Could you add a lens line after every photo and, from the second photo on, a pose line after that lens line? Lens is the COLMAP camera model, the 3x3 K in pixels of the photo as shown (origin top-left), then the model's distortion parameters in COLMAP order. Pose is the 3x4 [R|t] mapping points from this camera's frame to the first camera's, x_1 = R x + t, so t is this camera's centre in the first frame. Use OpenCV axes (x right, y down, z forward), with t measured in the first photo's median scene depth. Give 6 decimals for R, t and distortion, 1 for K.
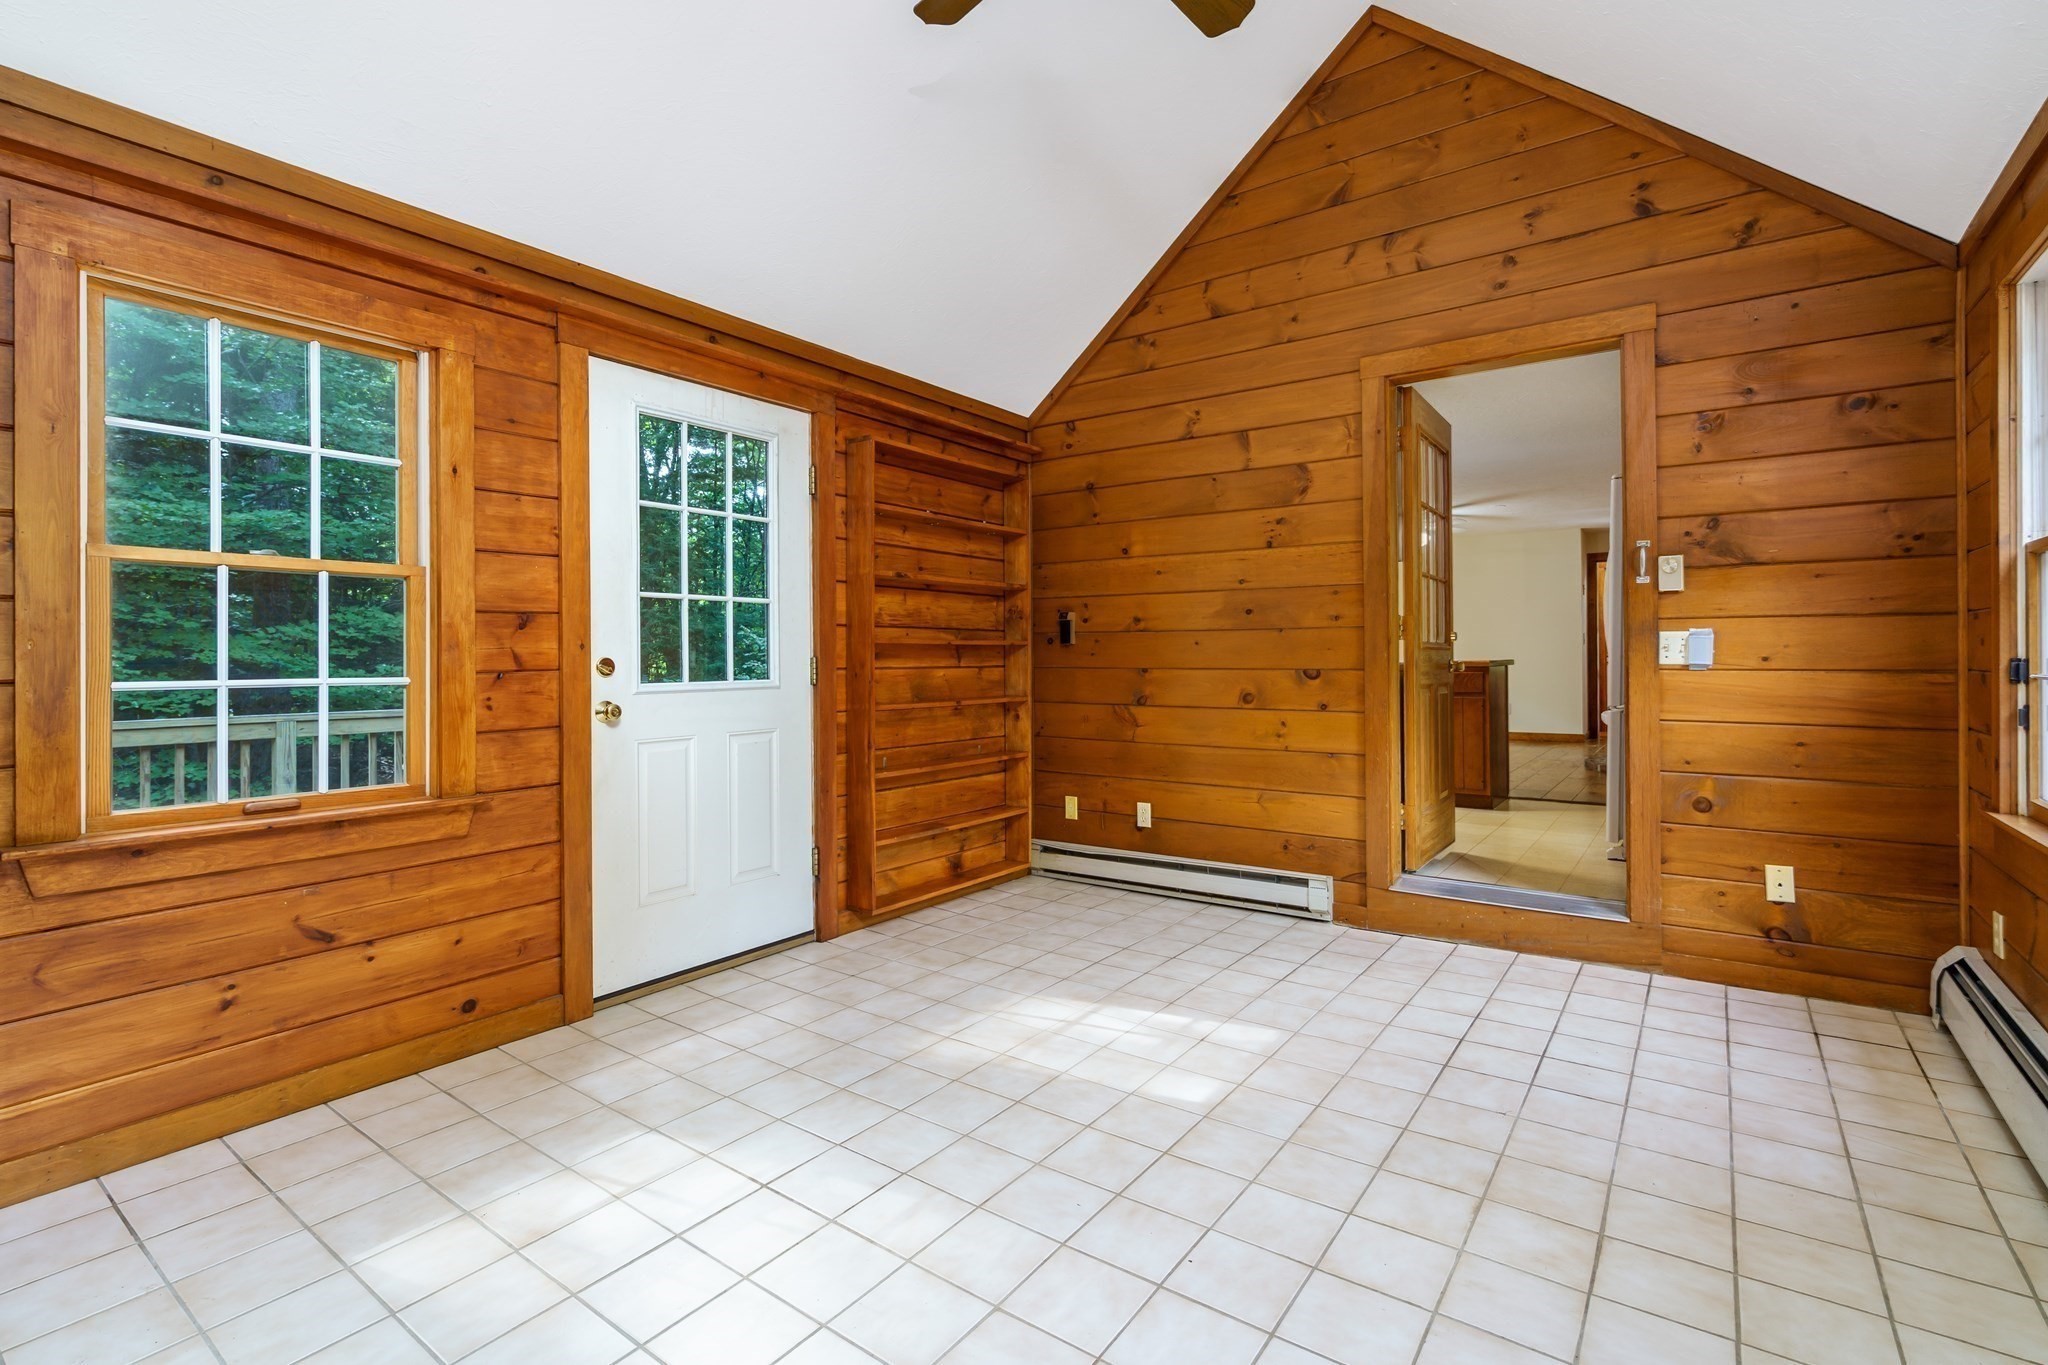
lens RADIAL K [[933.2, 0, 1028.4], [0, 933.2, 652.7], [0, 0, 1]] dist [-0.009732, 0.004390]
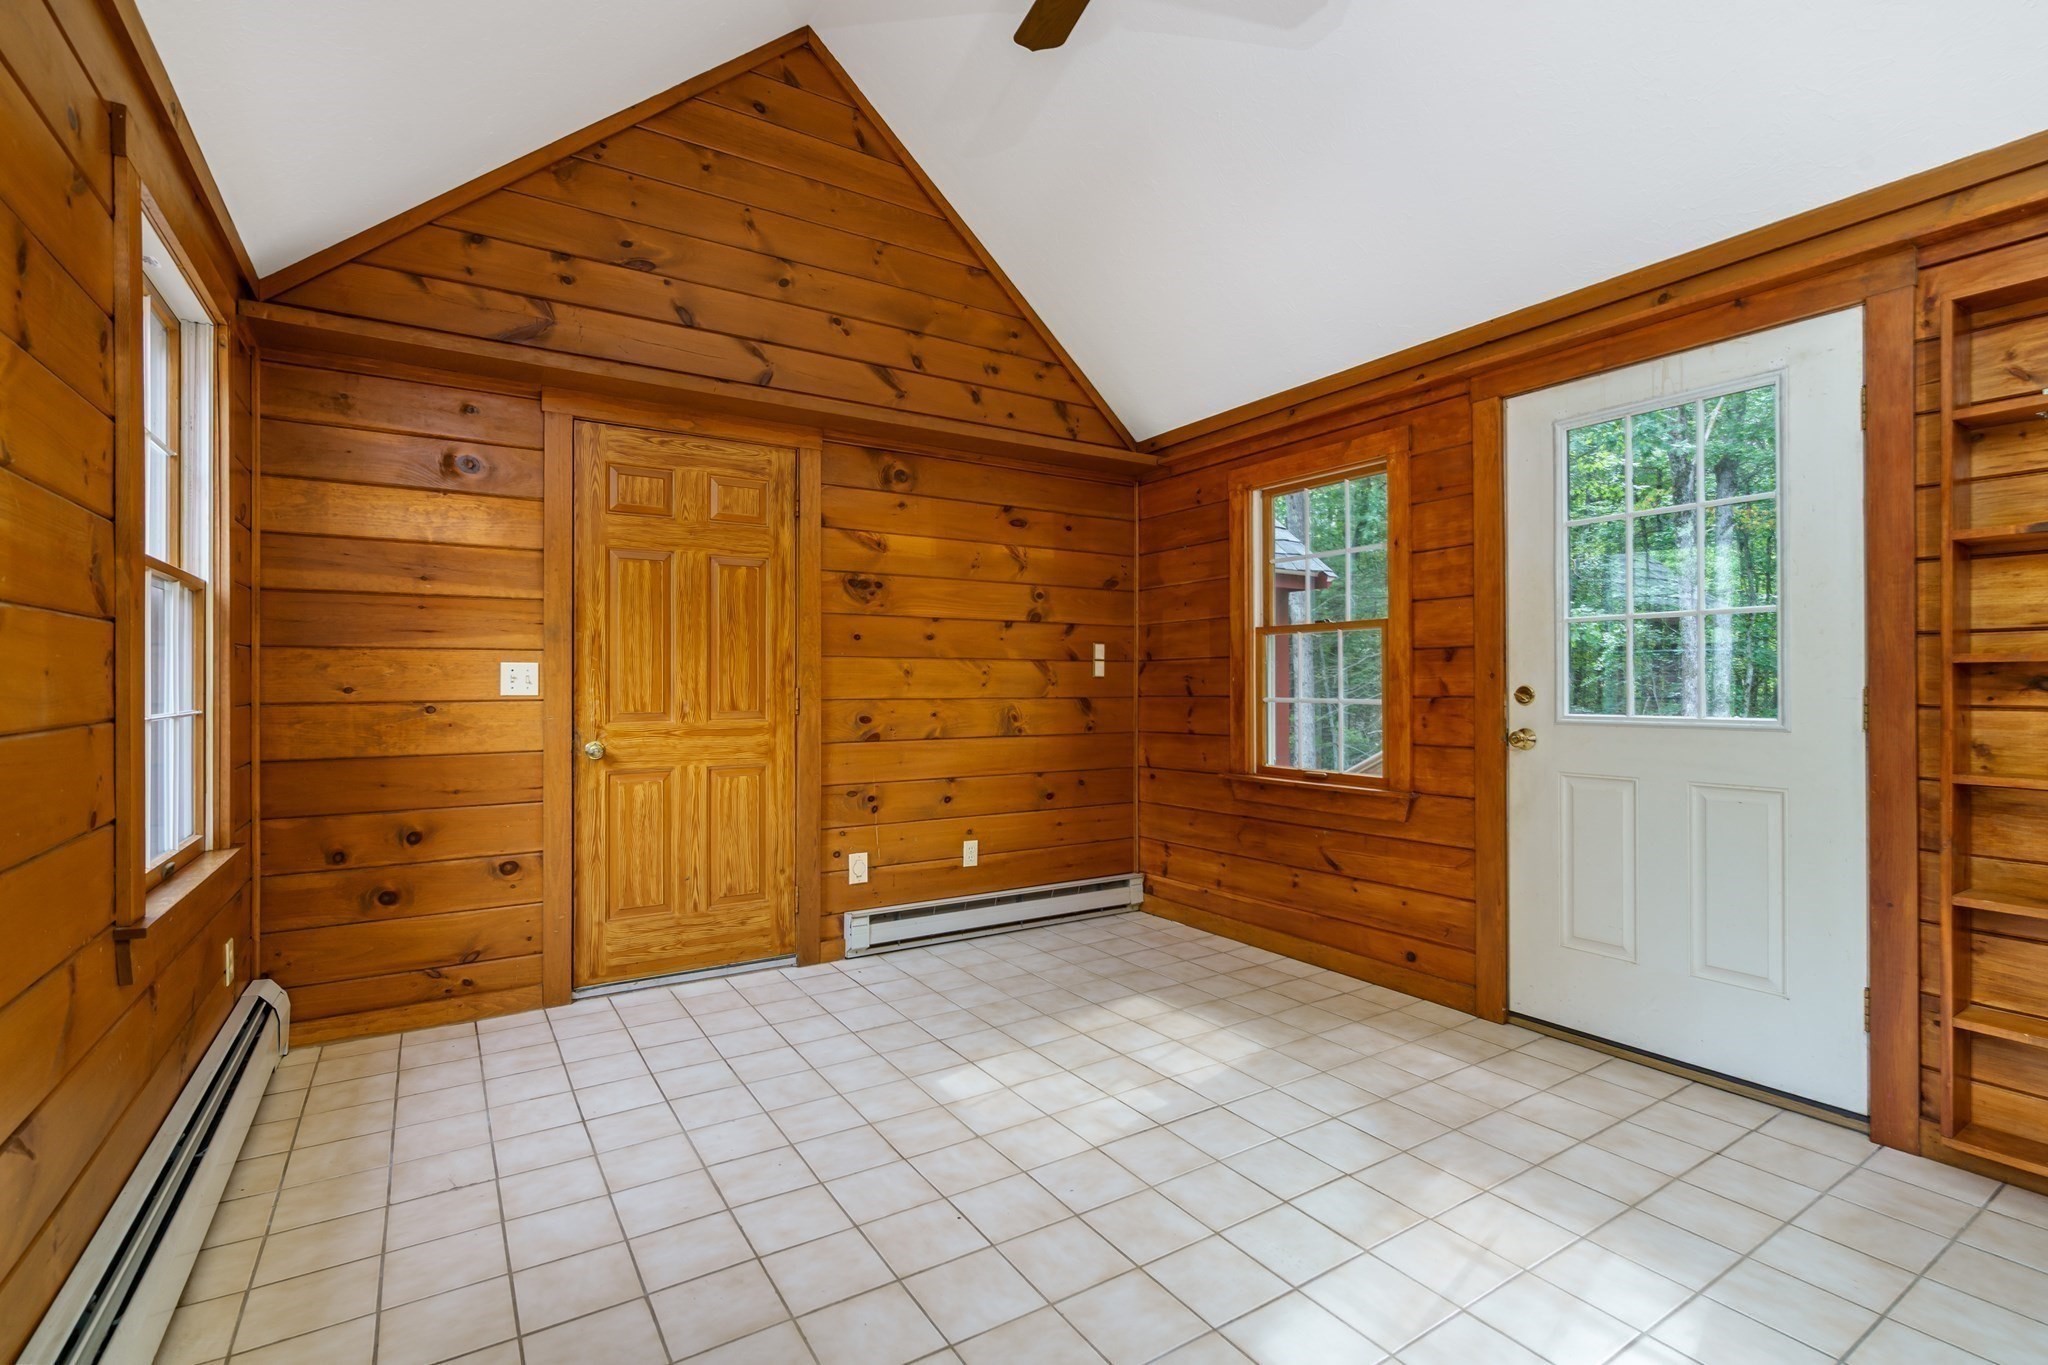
lens RADIAL K [[933.2, 0, 1027.5], [0, 933.2, 676.0], [0, 0, 1]] dist [-0.009732, 0.004390]
pose [[-0.360068, -0.002365, -0.932923, 0.757080], [0.007381, 0.999958, -0.005384, -0.004533], [0.932897, -0.008824, -0.360036, 0.932712]]
